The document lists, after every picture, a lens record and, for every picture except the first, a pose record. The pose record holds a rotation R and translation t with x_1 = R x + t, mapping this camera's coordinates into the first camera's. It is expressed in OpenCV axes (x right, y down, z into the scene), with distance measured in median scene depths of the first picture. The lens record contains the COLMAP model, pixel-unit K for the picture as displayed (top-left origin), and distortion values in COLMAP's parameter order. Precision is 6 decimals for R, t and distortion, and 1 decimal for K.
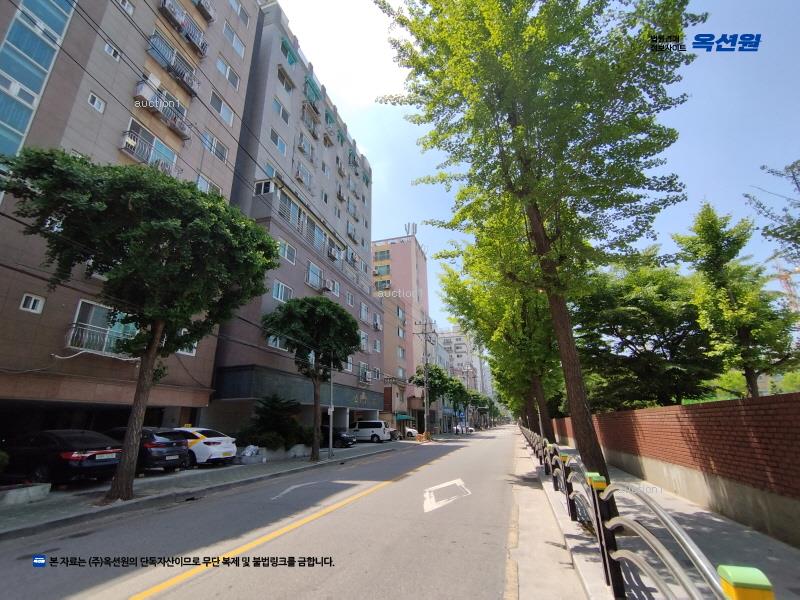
lens RADIAL K [[363.3, 0, 400.0], [0, 363.3, 300.0], [0, 0, 1]] dist [-0.001083, 0.000133]
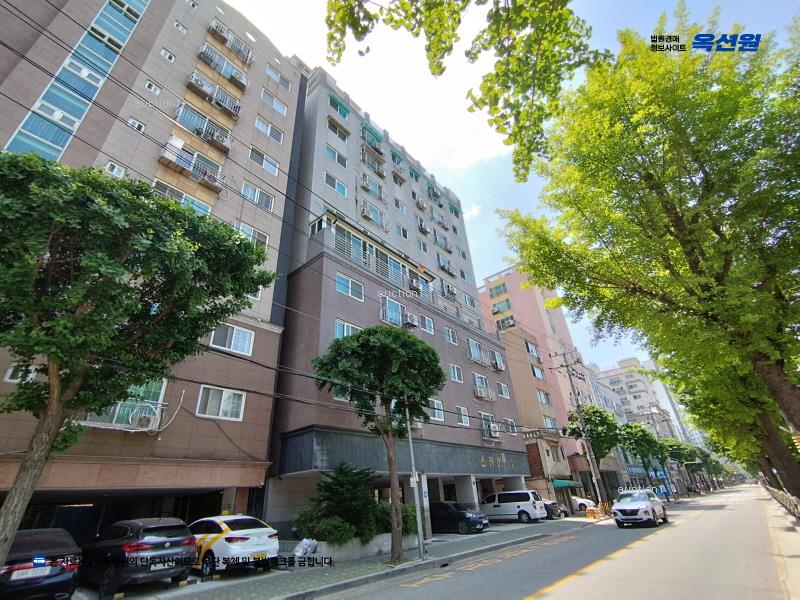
lens RADIAL K [[363.3, 0, 400.0], [0, 363.3, 300.0], [0, 0, 1]] dist [-0.001083, 0.000133]
pose [[0.908654, -0.236282, -0.344265, 0.068874], [0.175598, 0.964275, -0.198342, 0.069547], [0.378831, 0.119772, 0.917683, 0.205641]]
